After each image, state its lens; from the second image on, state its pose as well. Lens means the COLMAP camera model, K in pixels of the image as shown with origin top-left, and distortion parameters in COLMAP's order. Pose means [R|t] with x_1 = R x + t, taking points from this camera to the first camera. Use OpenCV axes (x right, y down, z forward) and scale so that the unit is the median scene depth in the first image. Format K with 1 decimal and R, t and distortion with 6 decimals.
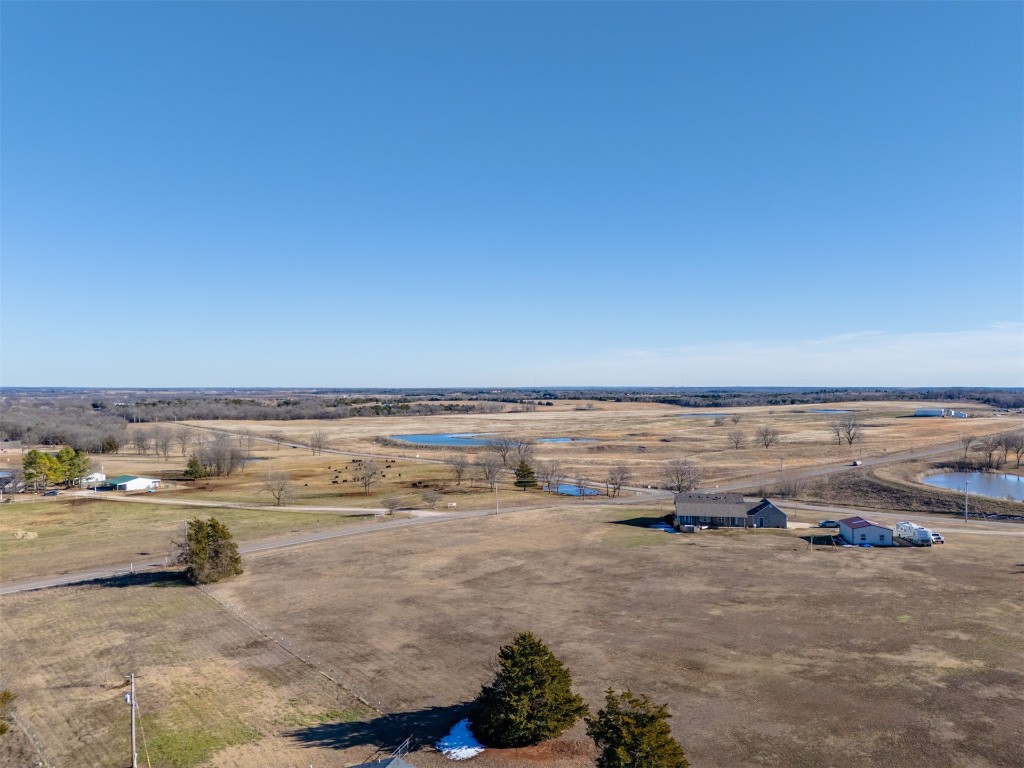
lens RADIAL K [[776.2, 0, 515.3], [0, 776.2, 381.5], [0, 0, 1]] dist [0.099832, -0.104996]
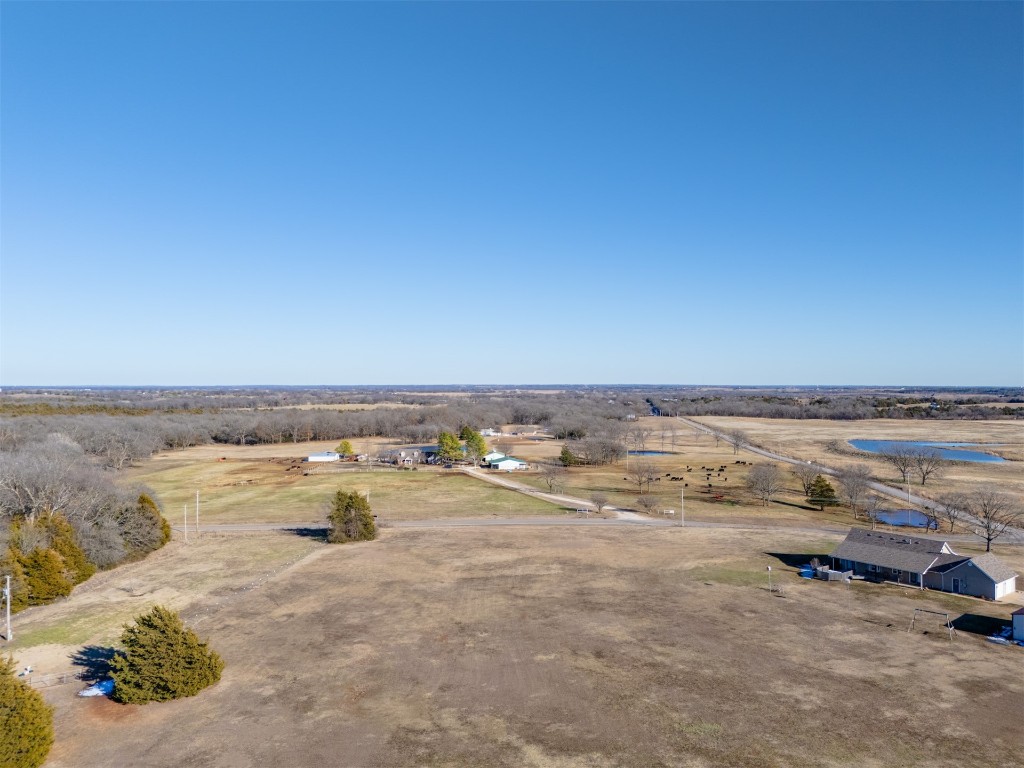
lens RADIAL K [[776.2, 0, 515.3], [0, 776.2, 381.5], [0, 0, 1]] dist [0.099832, -0.104996]
pose [[0.718261, 0.000401, -0.695774, 0.532331], [0.001507, 0.999997, 0.002132, 0.002318], [0.695772, -0.002580, 0.718258, 0.258178]]
